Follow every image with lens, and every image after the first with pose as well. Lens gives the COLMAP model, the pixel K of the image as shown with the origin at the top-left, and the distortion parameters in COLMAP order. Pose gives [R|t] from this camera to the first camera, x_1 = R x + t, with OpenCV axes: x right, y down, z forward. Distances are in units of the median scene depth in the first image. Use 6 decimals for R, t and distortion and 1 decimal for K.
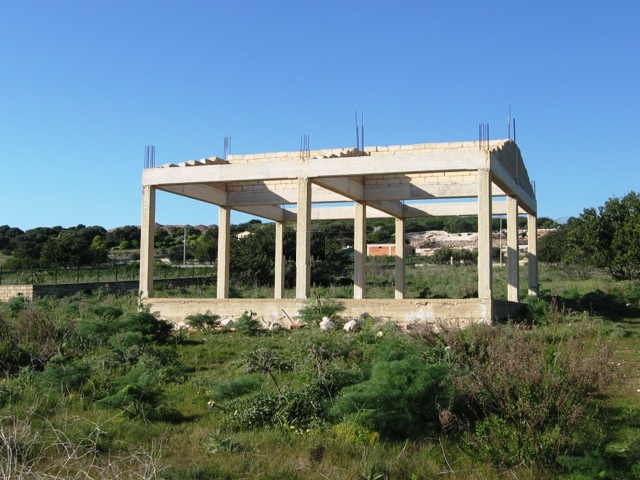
lens RADIAL K [[889.2, 0, 320.1], [0, 889.2, 239.3], [0, 0, 1]] dist [-0.114899, 0.000000]
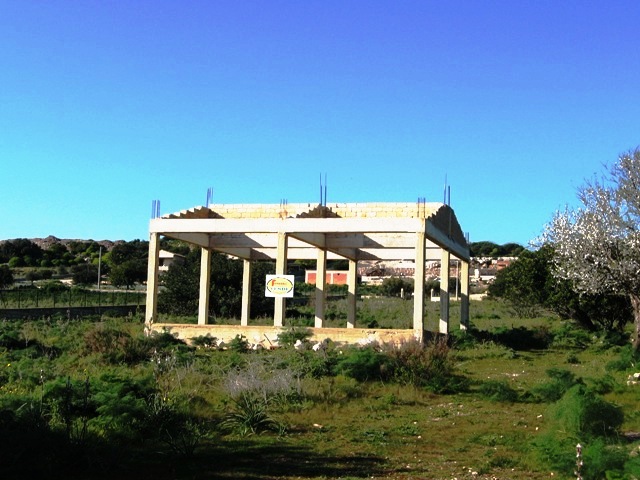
lens RADIAL K [[1099.8, 0, 320.1], [0, 1099.8, 240.1], [0, 0, 1]] dist [-0.133745, 0.000000]
pose [[0.997130, 0.030250, 0.069402, -0.063485], [-0.028962, 0.999390, -0.019494, -0.024725], [-0.069950, 0.017428, 0.997398, -0.509088]]
